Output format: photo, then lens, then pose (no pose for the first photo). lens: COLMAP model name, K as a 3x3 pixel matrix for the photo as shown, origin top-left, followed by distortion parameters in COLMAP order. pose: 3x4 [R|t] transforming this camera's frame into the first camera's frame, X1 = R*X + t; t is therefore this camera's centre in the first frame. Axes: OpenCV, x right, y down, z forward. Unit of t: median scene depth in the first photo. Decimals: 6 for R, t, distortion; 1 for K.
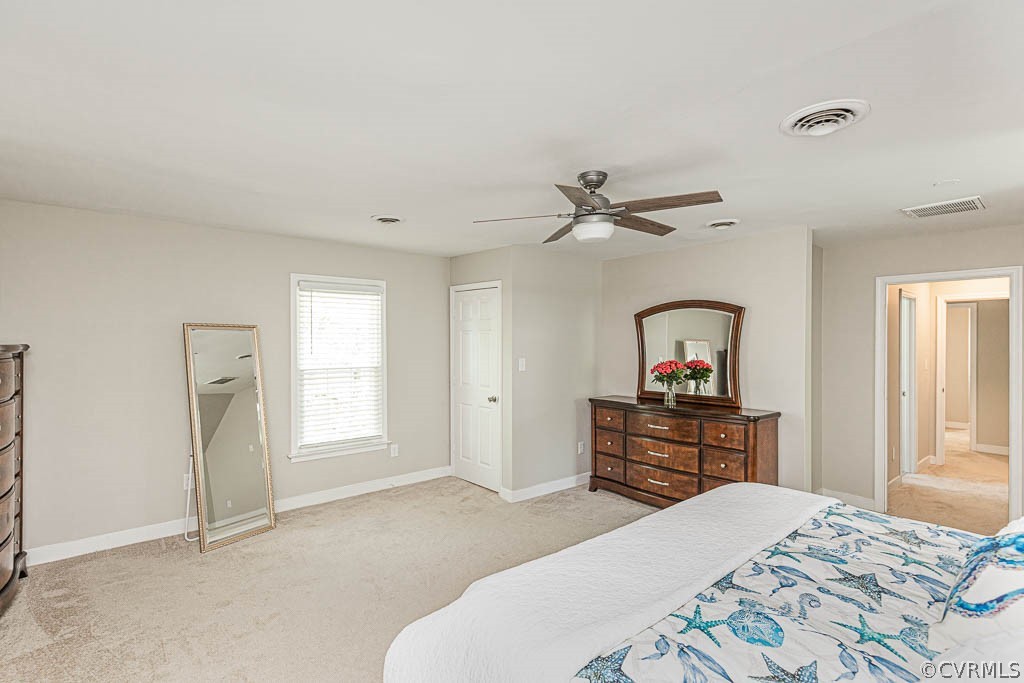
lens RADIAL K [[471.3, 0, 511.4], [0, 471.3, 346.0], [0, 0, 1]] dist [-0.000384, -0.000116]
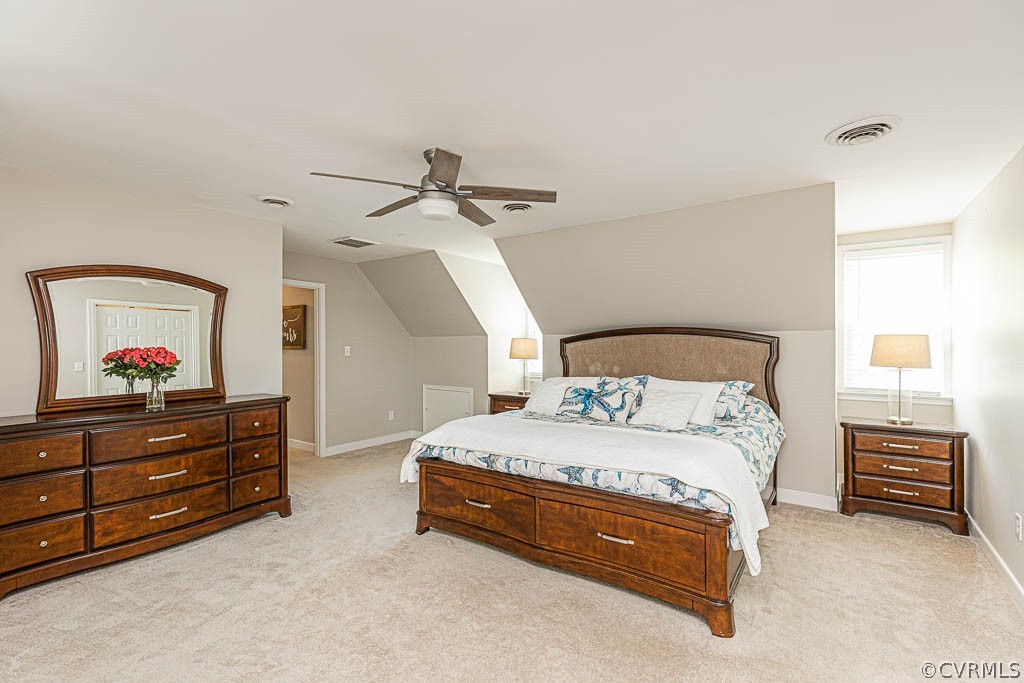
lens RADIAL K [[471.3, 0, 511.7], [0, 471.3, 341.0], [0, 0, 1]] dist [-0.000384, -0.000116]
pose [[-0.247069, -0.005811, 0.968980, -0.535322], [-0.001720, 0.999983, 0.005558, 0.015970], [-0.968996, -0.000293, -0.247075, 0.667153]]
